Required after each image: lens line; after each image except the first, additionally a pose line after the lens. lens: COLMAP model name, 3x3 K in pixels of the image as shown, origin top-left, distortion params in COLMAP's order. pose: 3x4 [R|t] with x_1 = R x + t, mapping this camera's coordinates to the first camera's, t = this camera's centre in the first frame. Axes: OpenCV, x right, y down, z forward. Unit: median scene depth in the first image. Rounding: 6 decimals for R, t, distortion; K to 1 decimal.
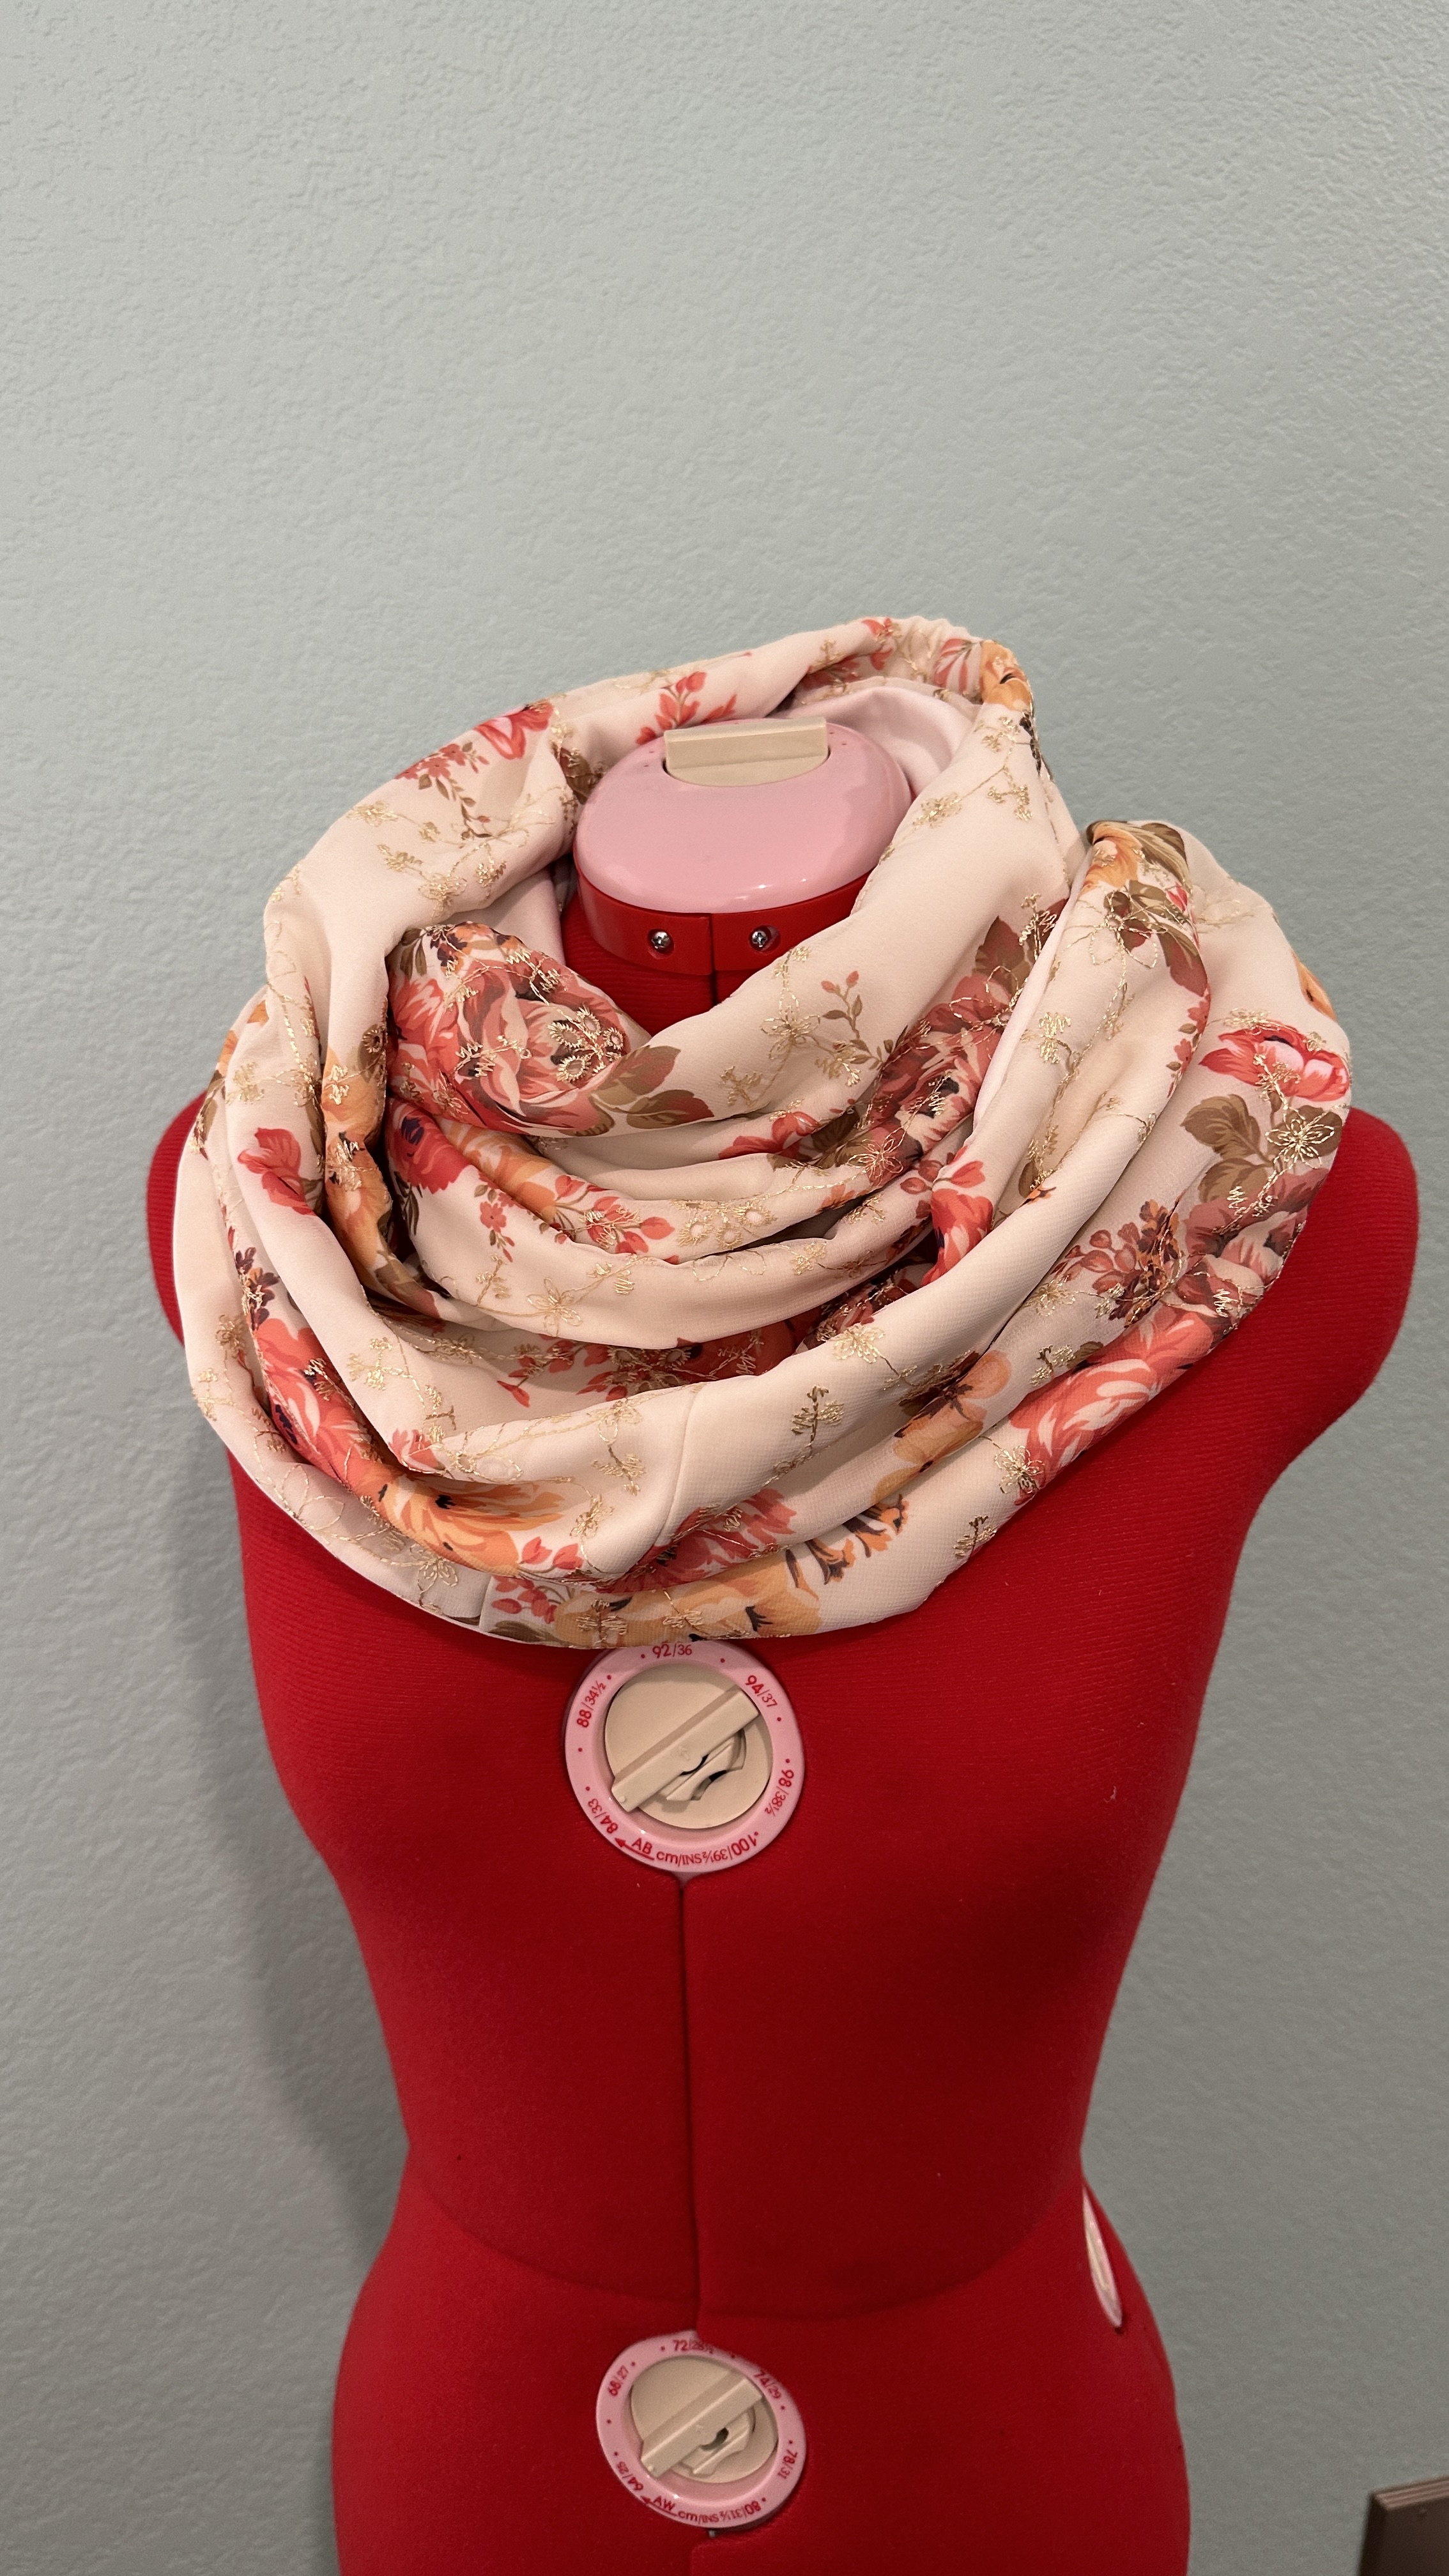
lens RADIAL K [[1862.7, 0, 718.7], [0, 1862.7, 1294.7], [0, 0, 1]] dist [-0.002900, -0.017901]
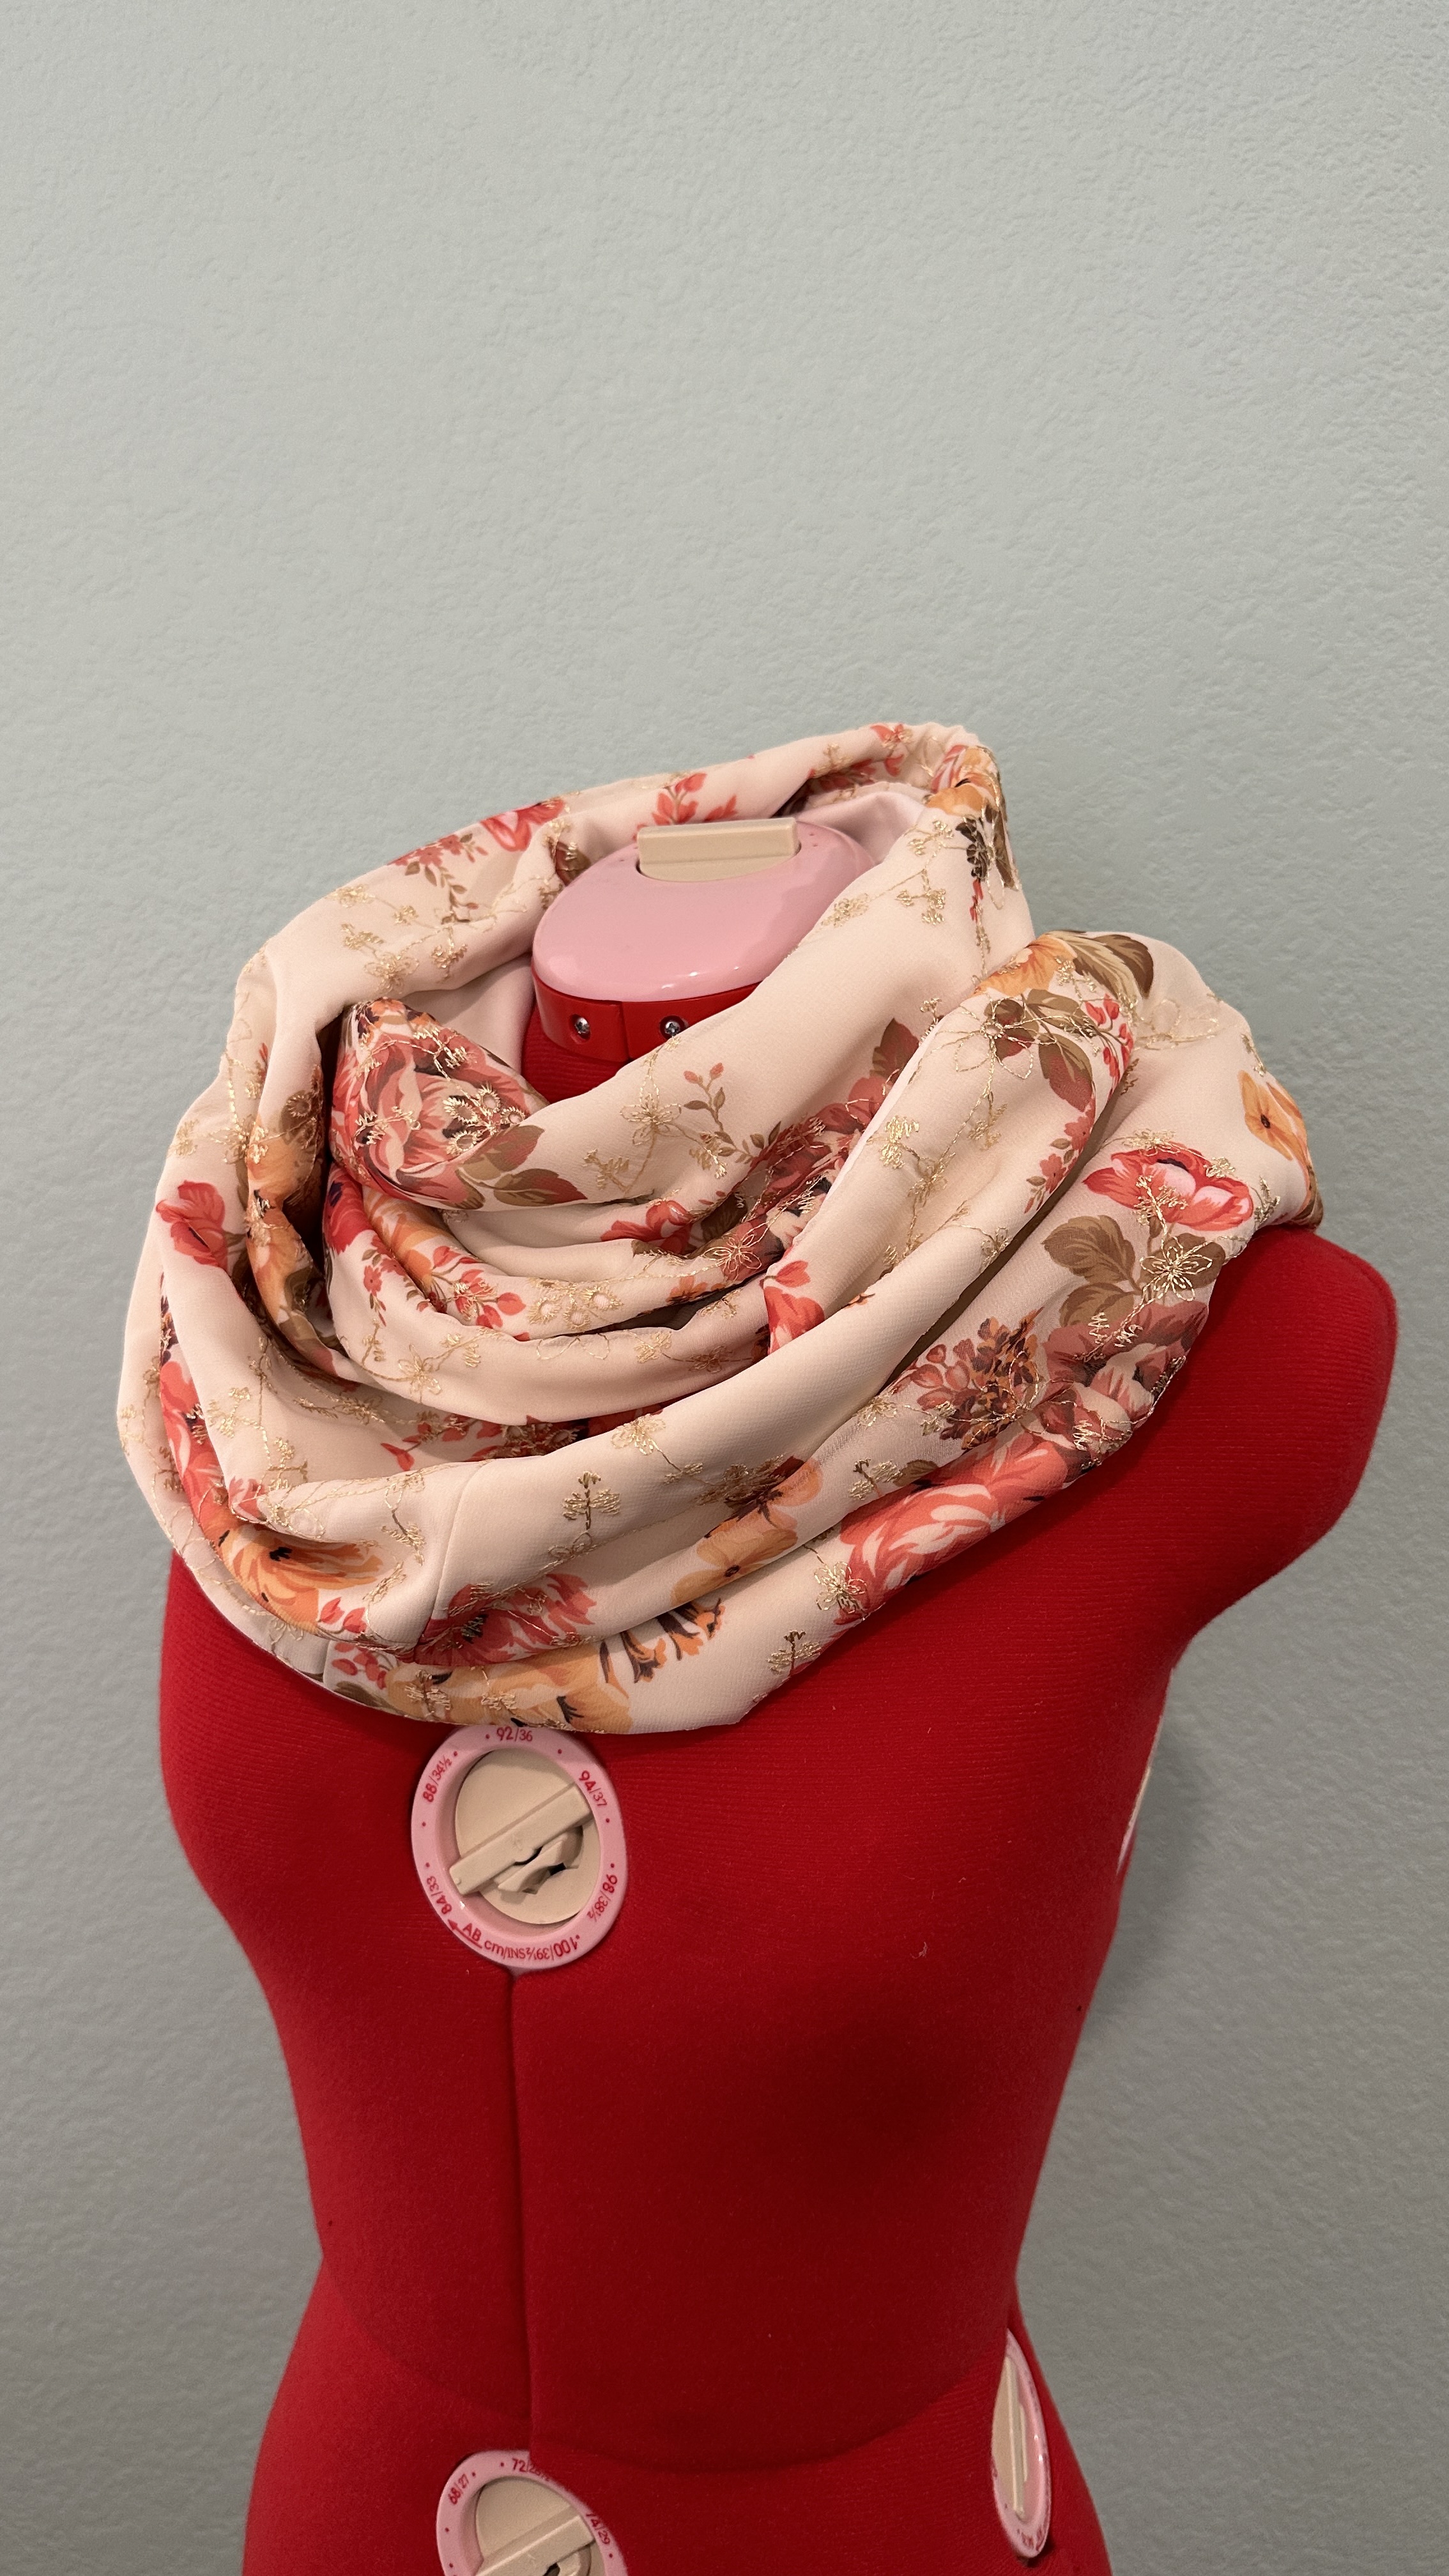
lens RADIAL K [[1862.7, 0, 727.4], [0, 1862.7, 1282.1], [0, 0, 1]] dist [-0.002900, -0.017901]
pose [[0.971570, 0.080392, -0.222685, 0.185991], [-0.095245, 0.993834, -0.056765, -0.001352], [0.216749, 0.076361, 0.973236, 0.027683]]
